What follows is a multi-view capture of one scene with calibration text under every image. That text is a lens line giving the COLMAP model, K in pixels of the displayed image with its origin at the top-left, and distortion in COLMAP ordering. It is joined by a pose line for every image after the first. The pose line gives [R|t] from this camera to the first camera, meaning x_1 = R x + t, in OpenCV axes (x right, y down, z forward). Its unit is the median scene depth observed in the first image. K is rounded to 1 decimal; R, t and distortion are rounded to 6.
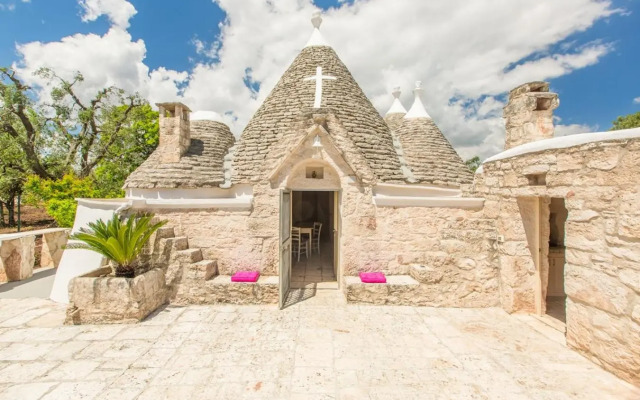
lens RADIAL K [[287.4, 0, 320.4], [0, 287.4, 193.9], [0, 0, 1]] dist [0.000170, -0.000310]
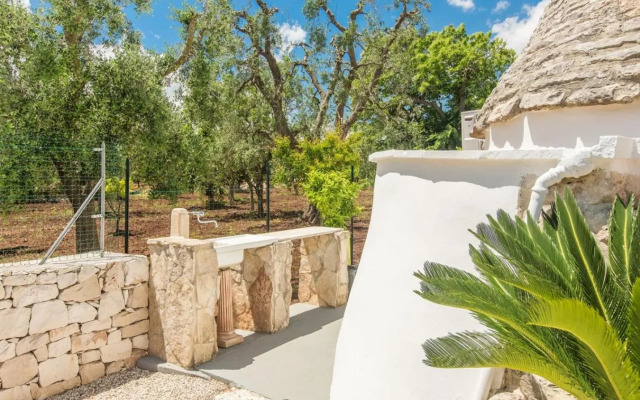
lens RADIAL K [[287.4, 0, 320.4], [0, 287.4, 193.9], [0, 0, 1]] dist [0.000170, -0.000310]
pose [[0.809981, -0.005235, -0.586432, -0.569394], [0.010952, 0.999921, 0.006201, 0.052466], [0.586353, -0.011445, 0.809975, 0.541609]]
